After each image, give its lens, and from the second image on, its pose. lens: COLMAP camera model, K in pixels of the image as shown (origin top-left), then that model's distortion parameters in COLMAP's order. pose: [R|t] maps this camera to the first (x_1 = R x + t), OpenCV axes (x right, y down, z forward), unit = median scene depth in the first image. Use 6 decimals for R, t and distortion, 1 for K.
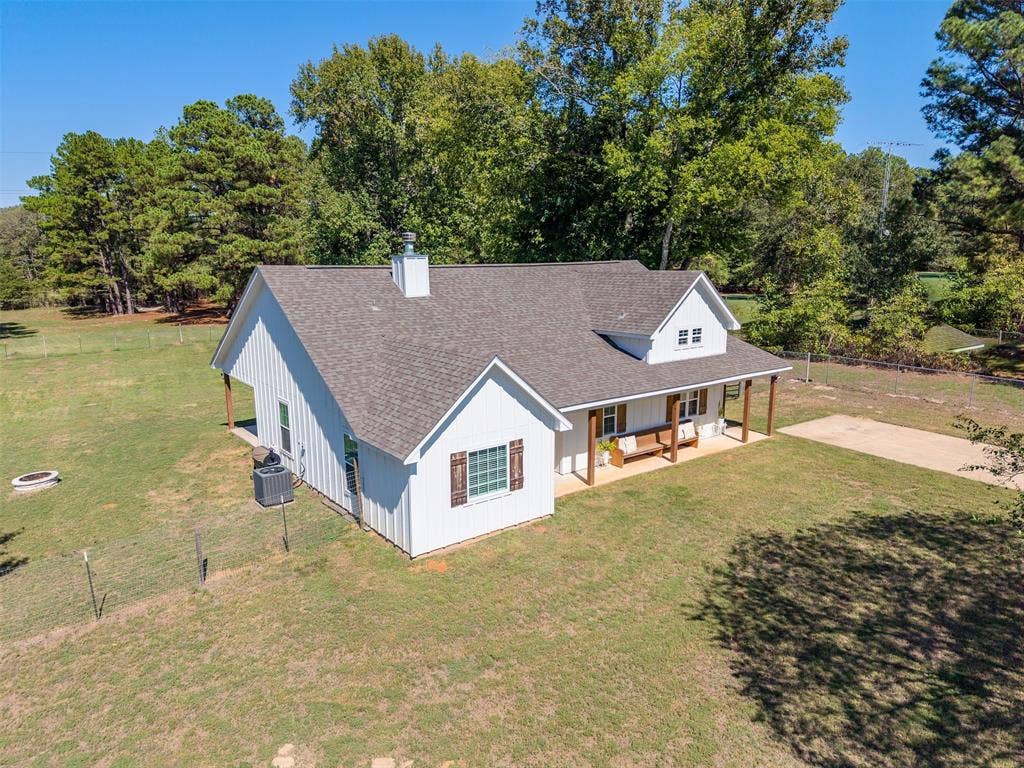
lens RADIAL K [[689.4, 0, 510.8], [0, 689.4, 388.2], [0, 0, 1]] dist [0.016171, -0.015280]
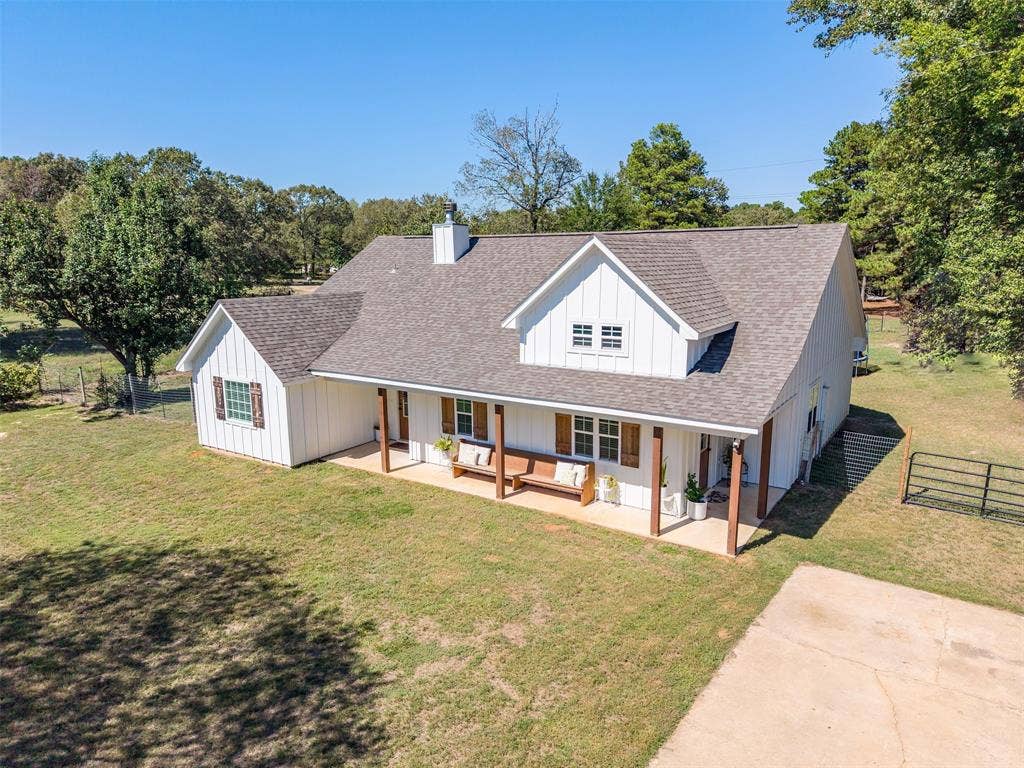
lens RADIAL K [[689.4, 0, 508.6], [0, 689.4, 379.9], [0, 0, 1]] dist [0.016171, -0.015280]
pose [[0.319992, 0.172645, -0.931557, 0.924347], [-0.175307, 0.977067, 0.120861, -0.108145], [0.931060, 0.124634, 0.342919, 0.768125]]
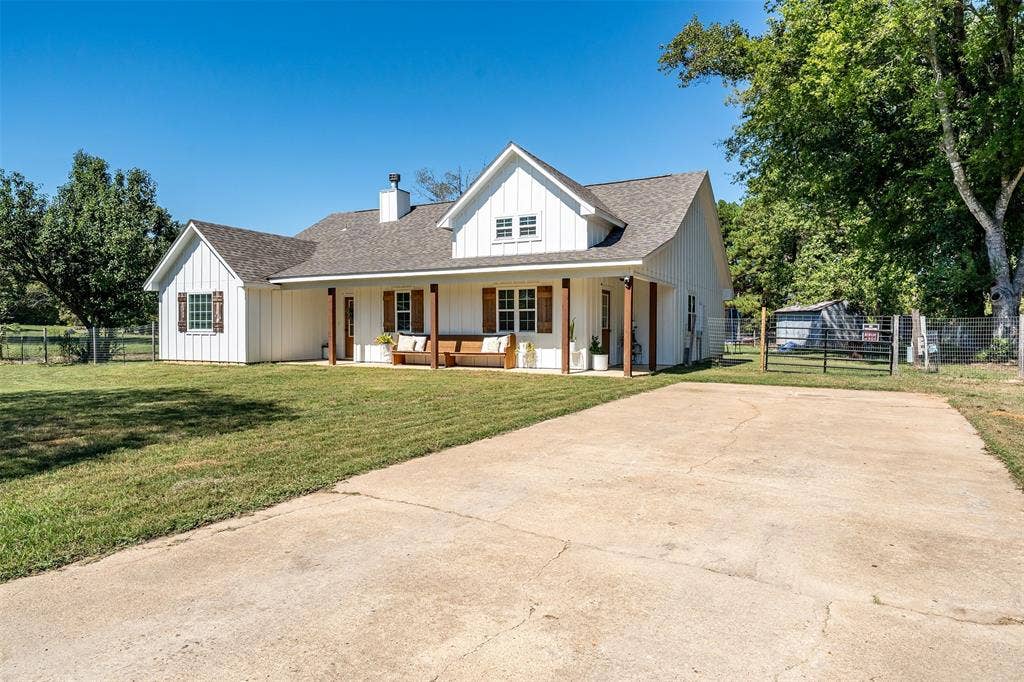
lens RADIAL K [[642.9, 0, 507.0], [0, 642.9, 337.7], [0, 0, 1]] dist [-0.022675, 0.018662]
pose [[0.408786, 0.010705, -0.912568, 1.014731], [-0.179837, 0.981270, -0.069047, 0.111631], [0.894736, 0.192339, 0.403054, 0.783492]]
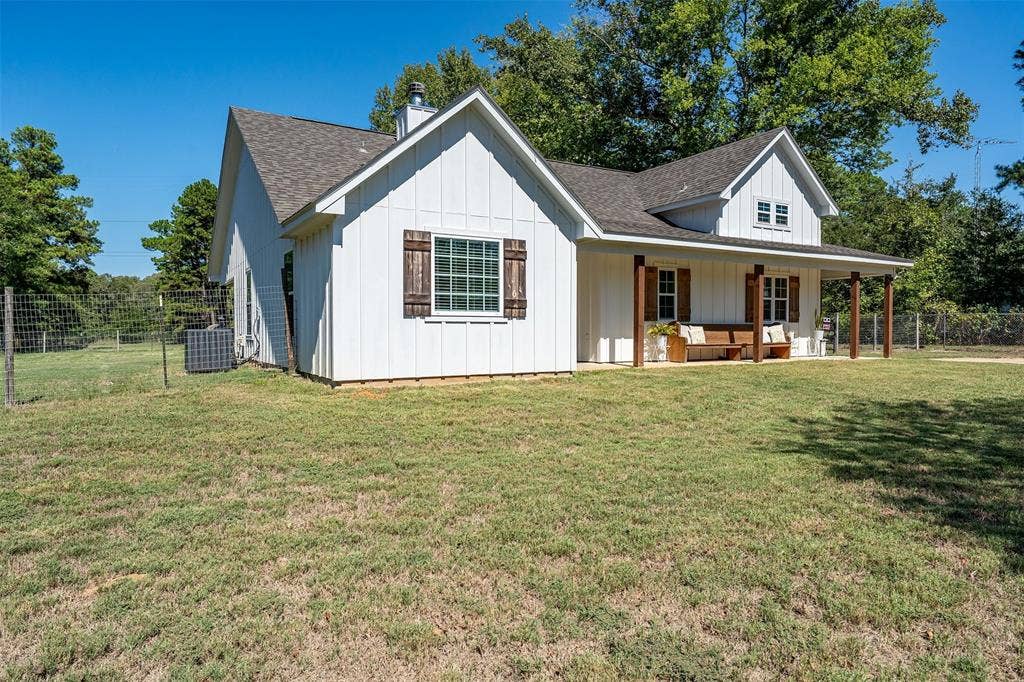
lens RADIAL K [[642.9, 0, 512.2], [0, 642.9, 344.4], [0, 0, 1]] dist [-0.022675, 0.018662]
pose [[0.992580, 0.002415, -0.121570, 0.062783], [-0.023262, 0.985109, -0.170350, 0.216295], [0.119349, 0.171914, 0.977856, 0.315322]]
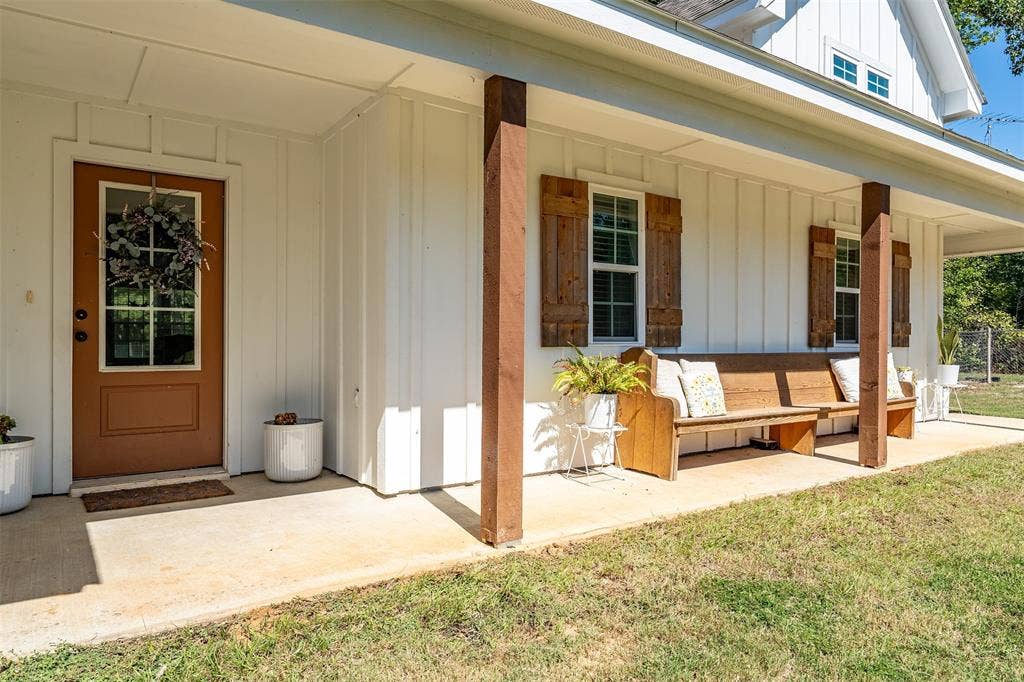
lens RADIAL K [[671.3, 0, 515.5], [0, 671.3, 342.9], [0, 0, 1]] dist [0.005171, 0.001544]
pose [[0.999496, 0.003294, -0.031562, 0.115854], [-0.009397, 0.980717, -0.195208, 0.115701], [0.030310, 0.195406, 0.980254, 0.770232]]
